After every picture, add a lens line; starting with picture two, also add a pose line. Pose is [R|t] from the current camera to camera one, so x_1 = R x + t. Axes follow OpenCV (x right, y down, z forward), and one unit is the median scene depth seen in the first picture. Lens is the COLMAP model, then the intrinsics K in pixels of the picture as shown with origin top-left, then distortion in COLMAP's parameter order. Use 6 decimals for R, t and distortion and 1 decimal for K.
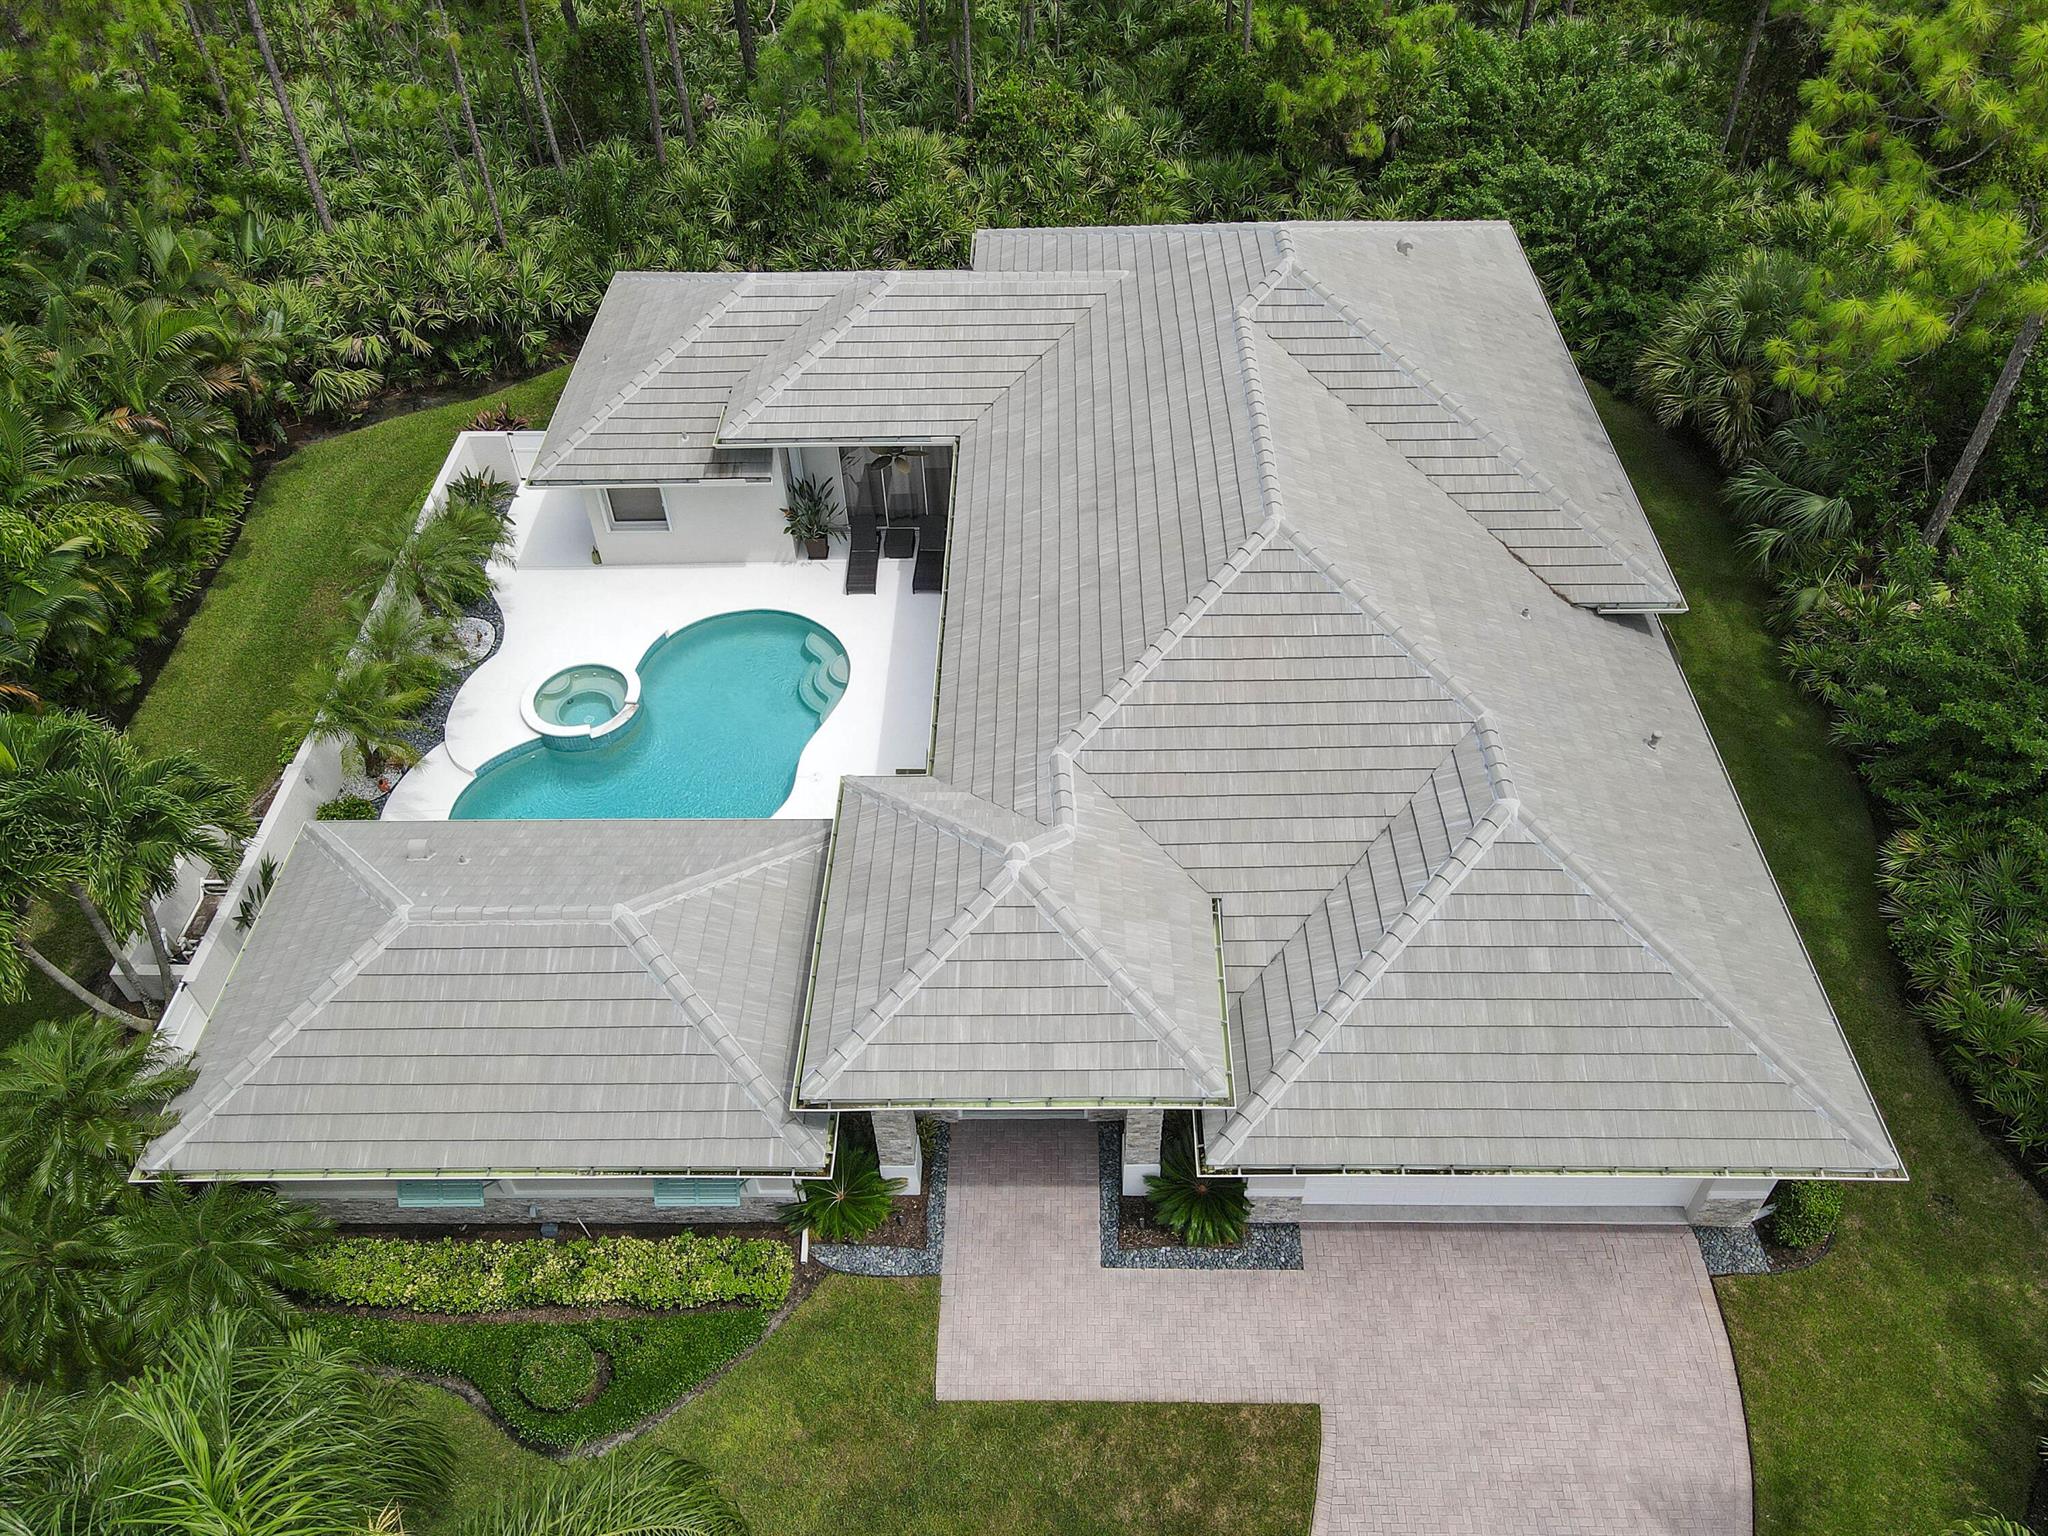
lens RADIAL K [[1512.0, 0, 1041.1], [0, 1512.0, 740.7], [0, 0, 1]] dist [-0.006082, 0.040794]
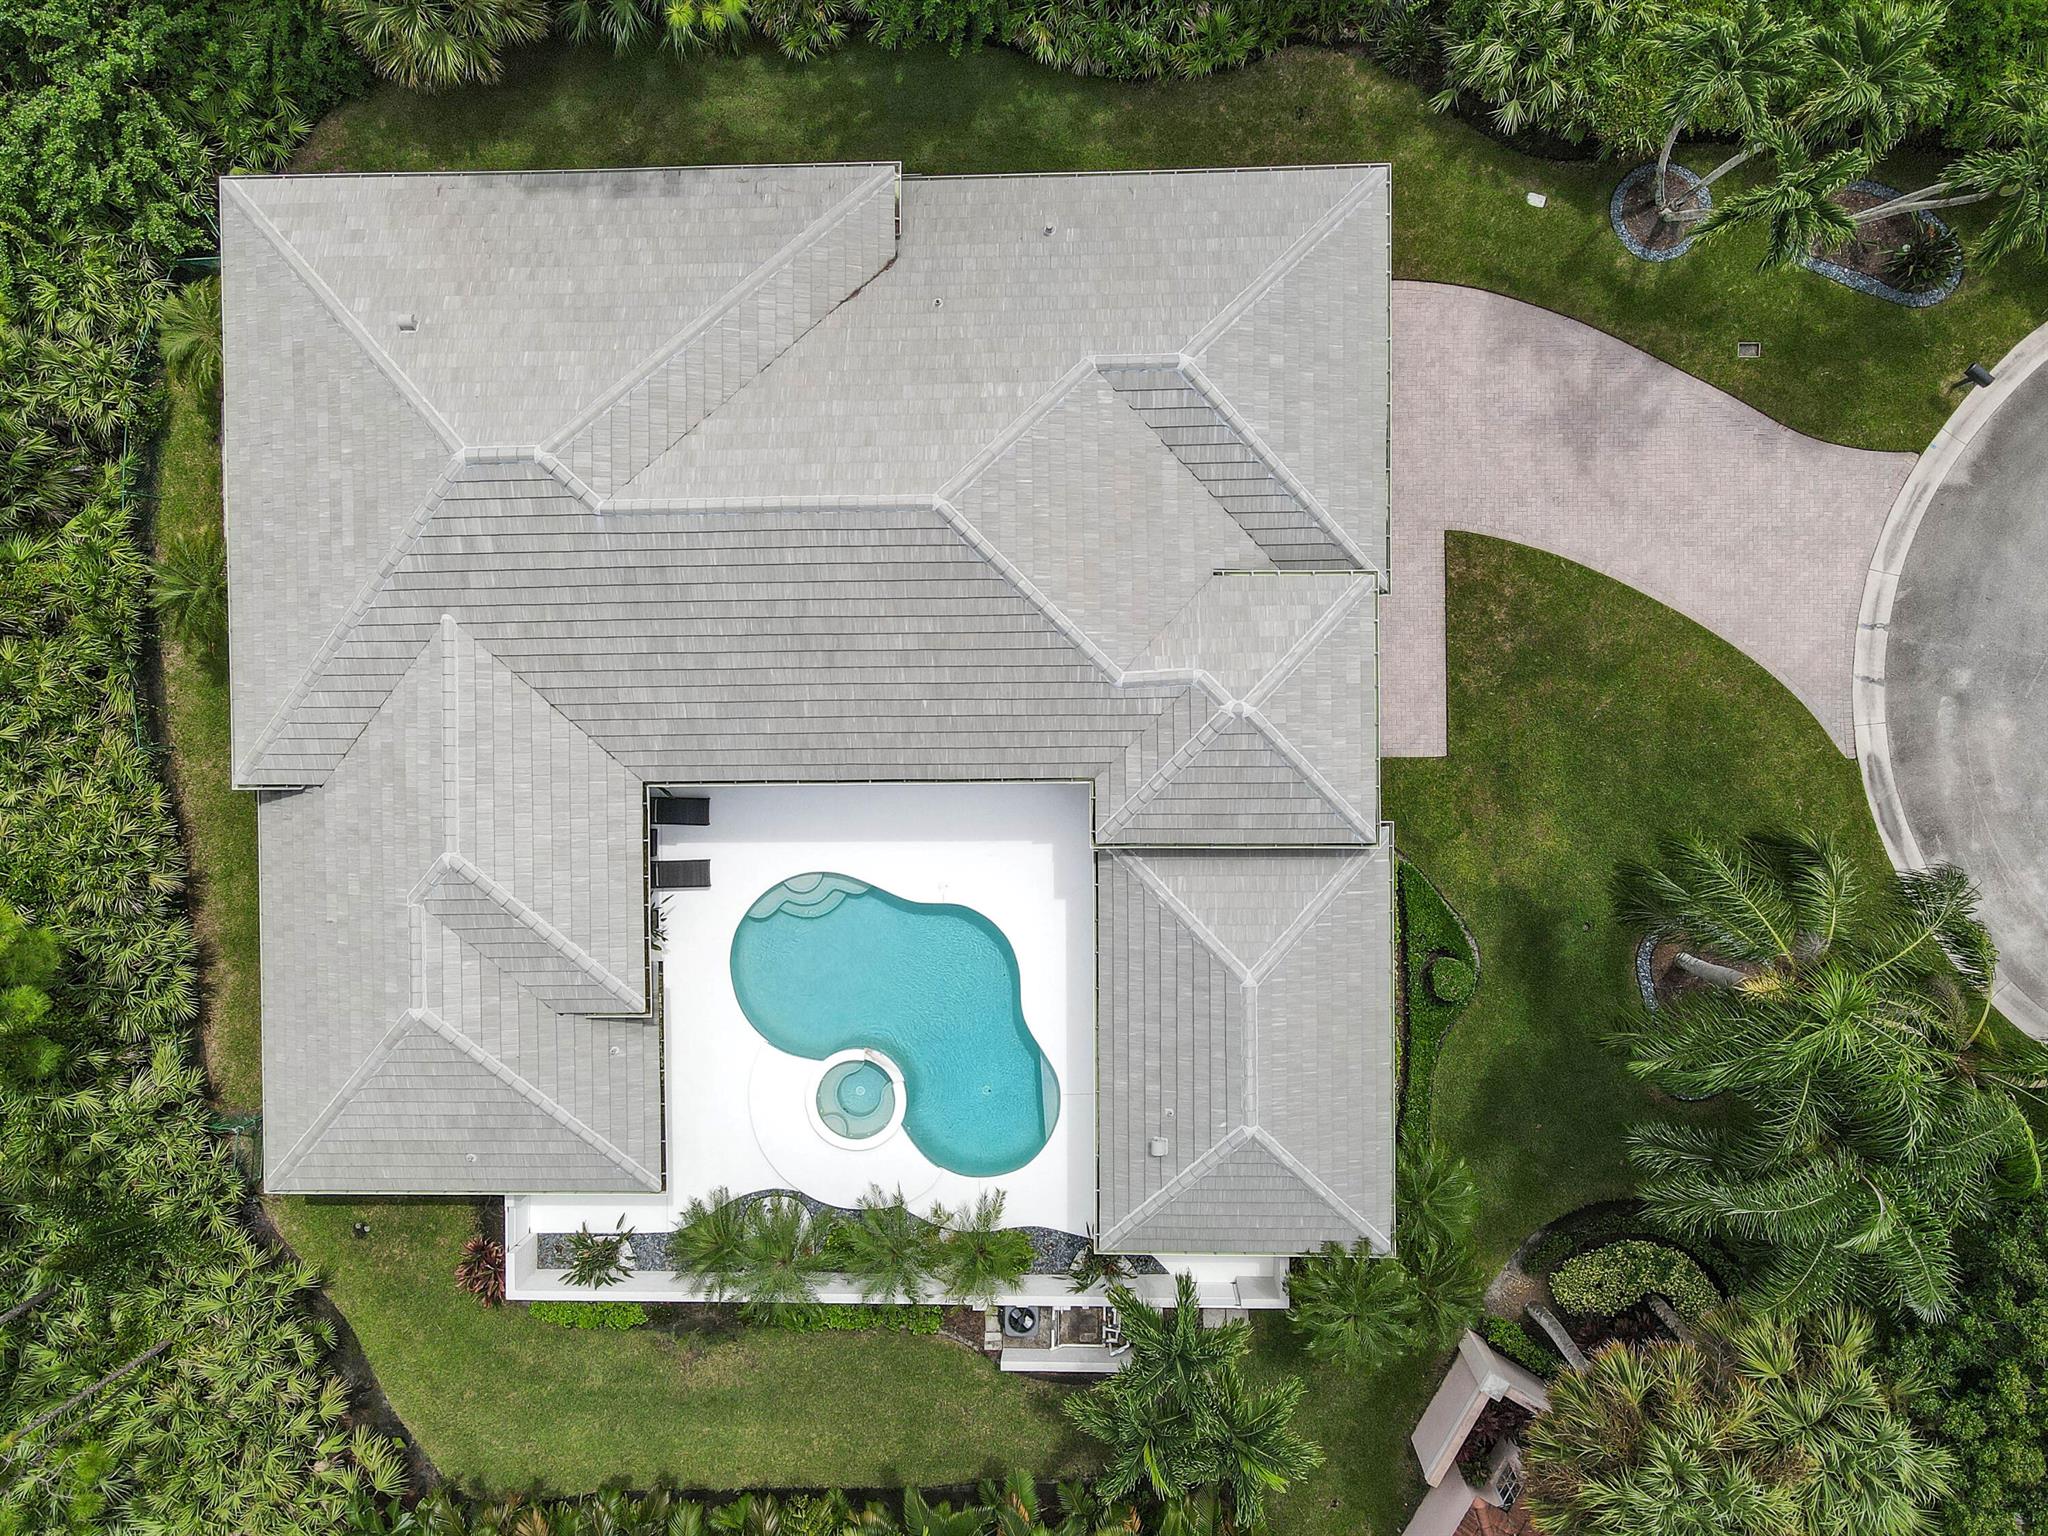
lens RADIAL K [[1494.4, 0, 1031.8], [0, 1494.4, 723.1], [0, 0, 1]] dist [-0.025621, 0.094656]
pose [[-0.017684, -0.999818, 0.007164, -0.025198], [0.737216, -0.008199, 0.675608, -0.720026], [-0.675426, 0.017229, 0.737227, 0.056781]]
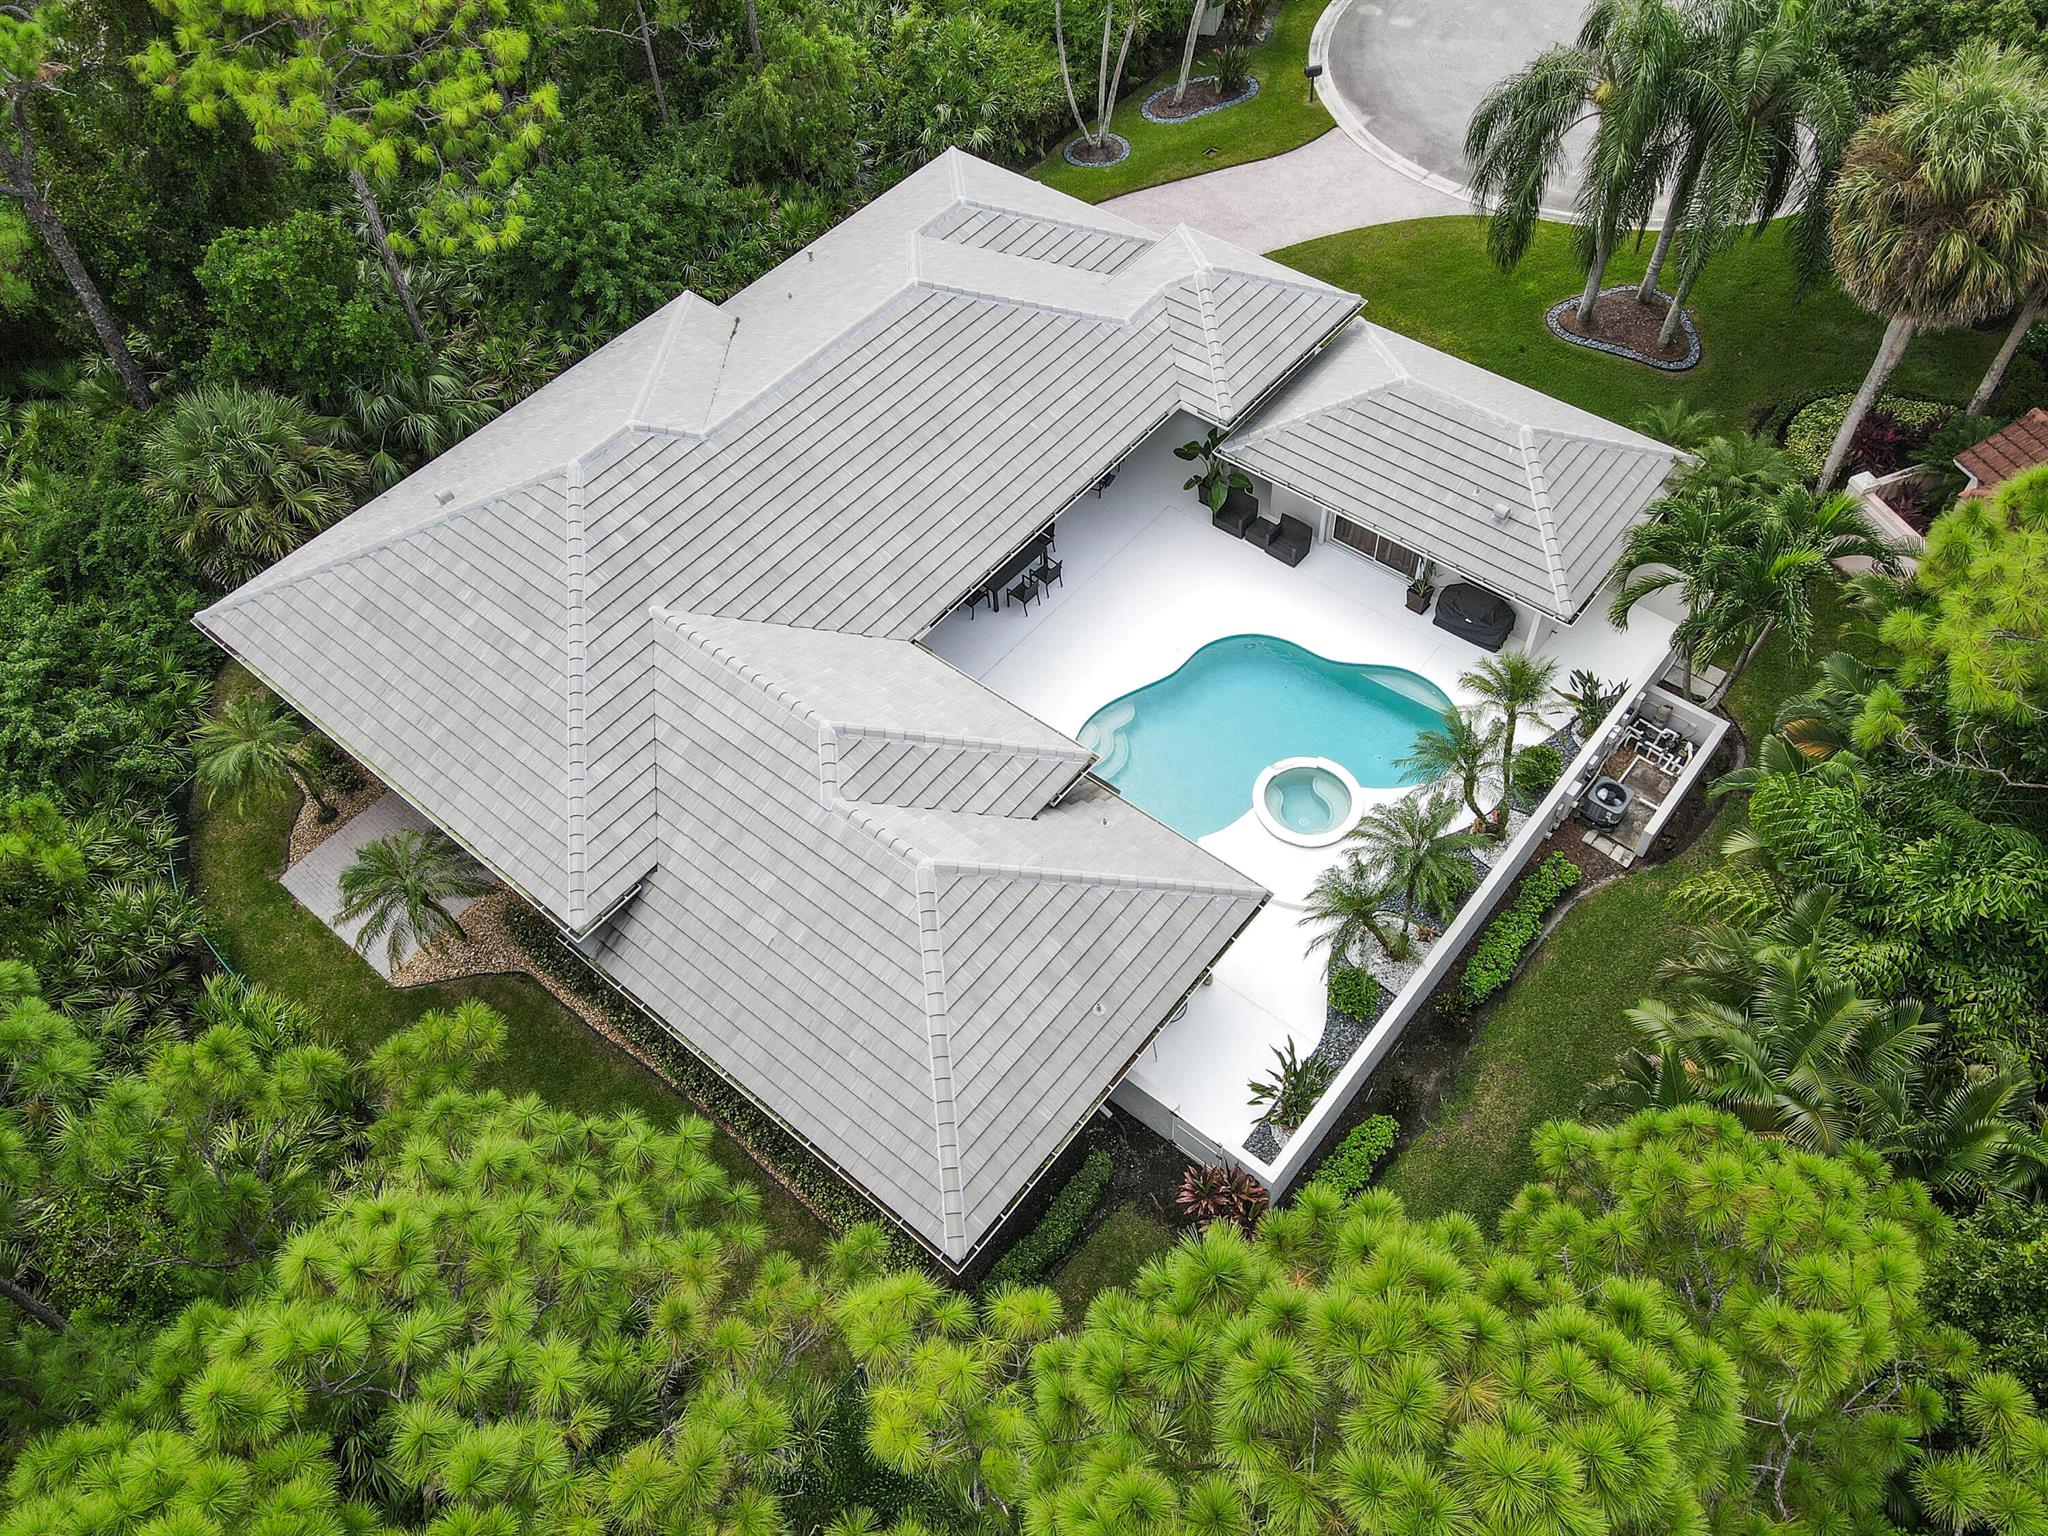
lens RADIAL K [[1492.9, 0, 1039.9], [0, 1492.9, 743.5], [0, 0, 1]] dist [-0.002260, 0.030305]
pose [[-0.777143, -0.458391, 0.431193, -0.607652], [0.485484, -0.000702, 0.874245, -1.071967], [-0.400443, 0.888751, 0.223087, 0.821585]]
